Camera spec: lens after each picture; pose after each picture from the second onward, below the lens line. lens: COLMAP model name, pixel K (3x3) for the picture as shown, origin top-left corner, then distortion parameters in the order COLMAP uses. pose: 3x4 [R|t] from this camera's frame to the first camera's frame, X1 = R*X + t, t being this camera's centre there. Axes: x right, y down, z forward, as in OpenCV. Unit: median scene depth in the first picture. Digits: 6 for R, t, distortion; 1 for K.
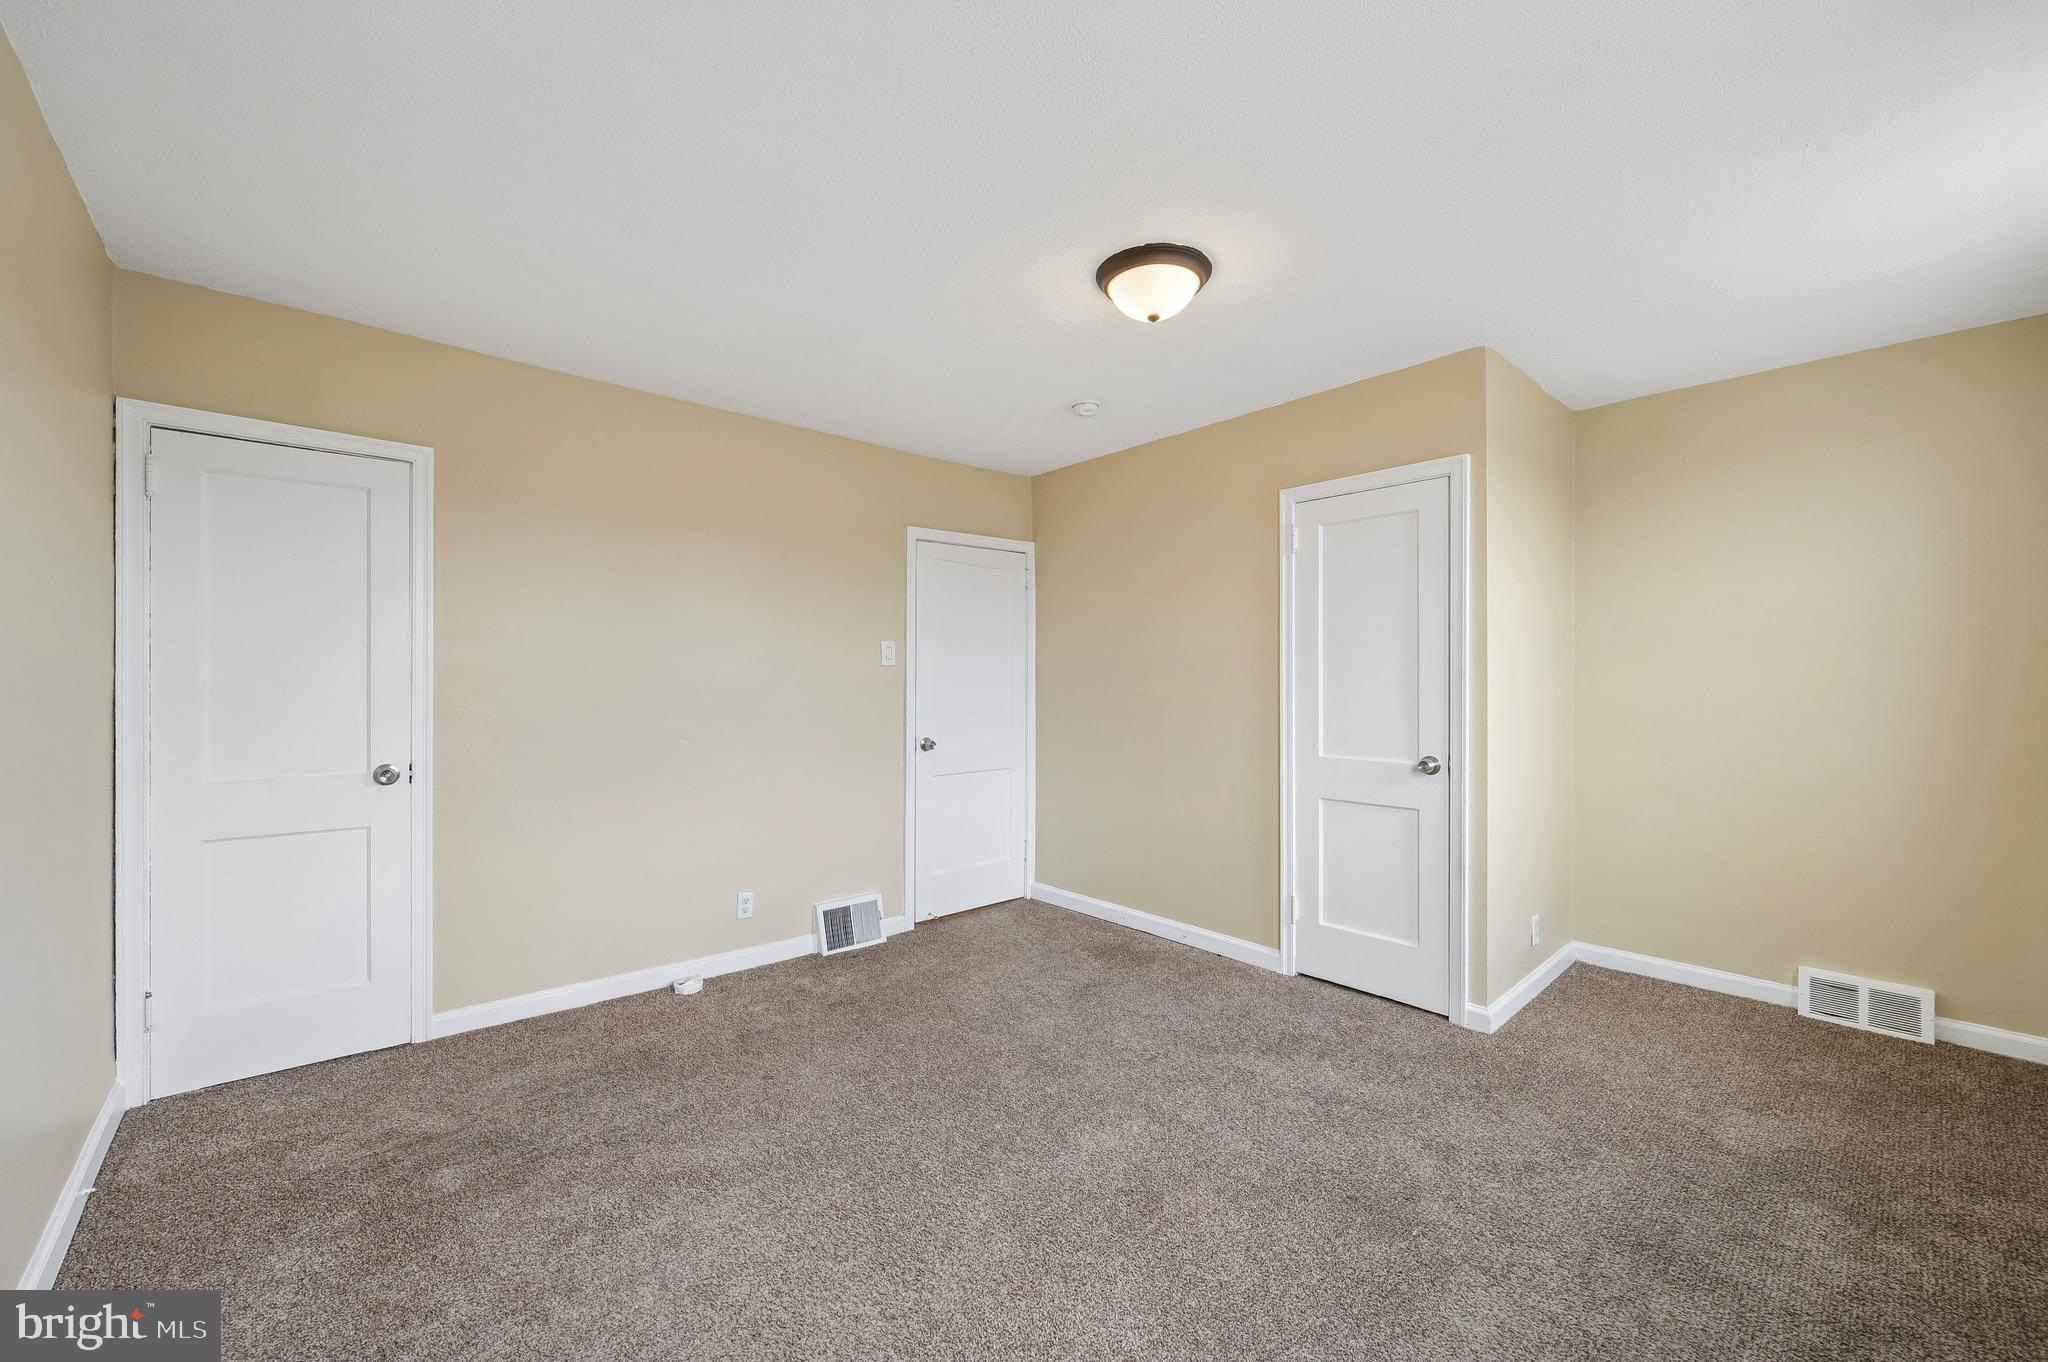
lens RADIAL K [[811.6, 0, 1027.5], [0, 811.6, 683.7], [0, 0, 1]] dist [0.000731, 0.000015]
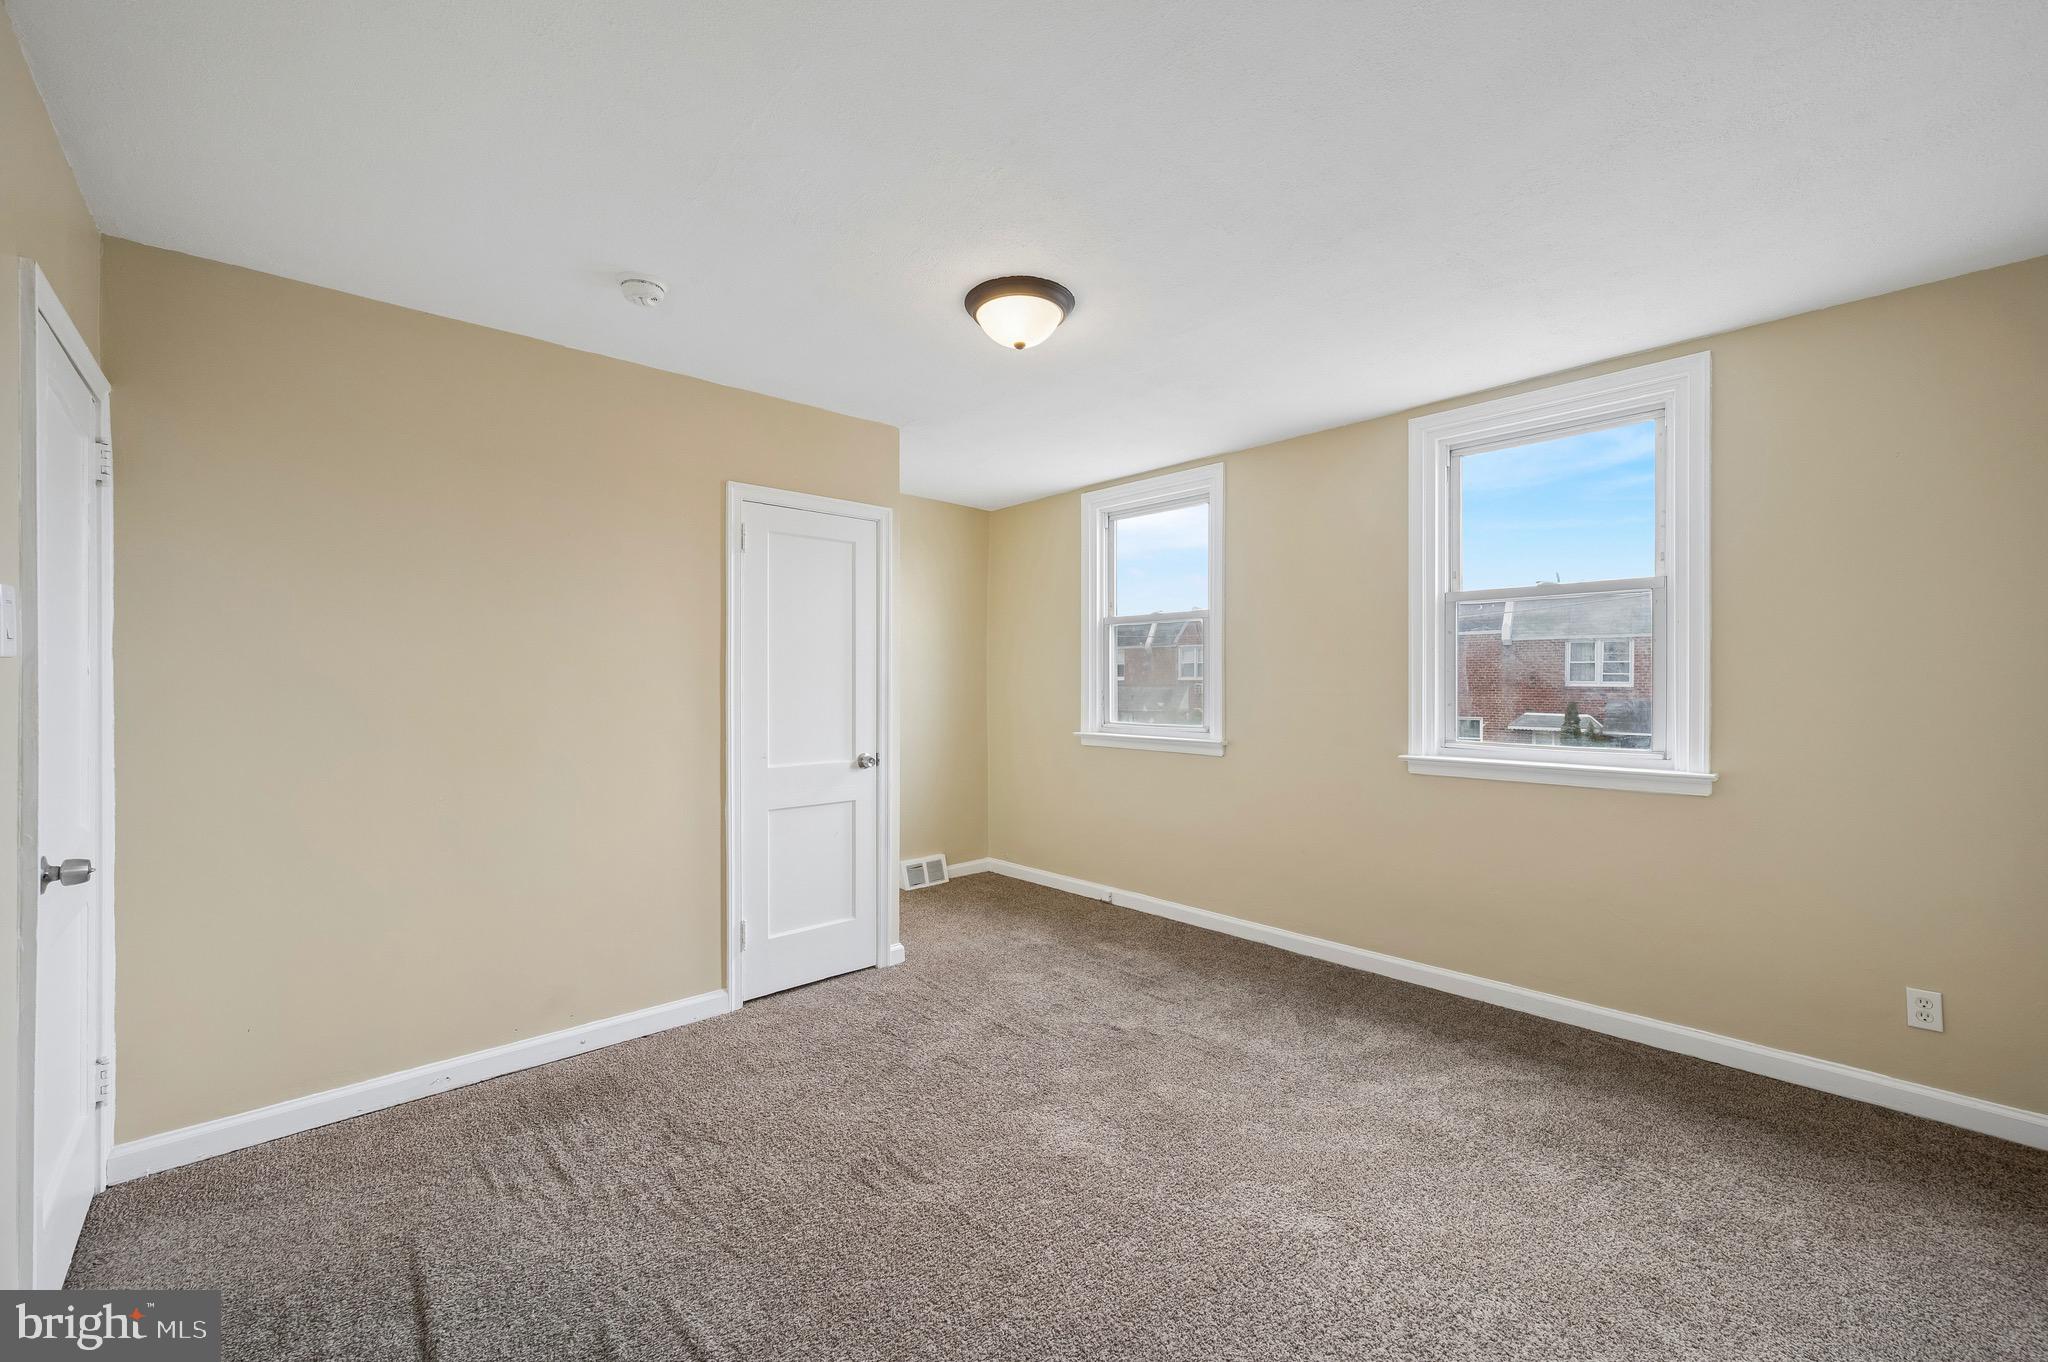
lens RADIAL K [[811.6, 0, 1027.5], [0, 811.6, 683.7], [0, 0, 1]] dist [0.000731, 0.000015]
pose [[-0.019393, -0.004172, 0.999803, -0.692847], [0.003808, 0.999984, 0.004247, -0.016493], [-0.999805, 0.003889, -0.019377, 0.784244]]
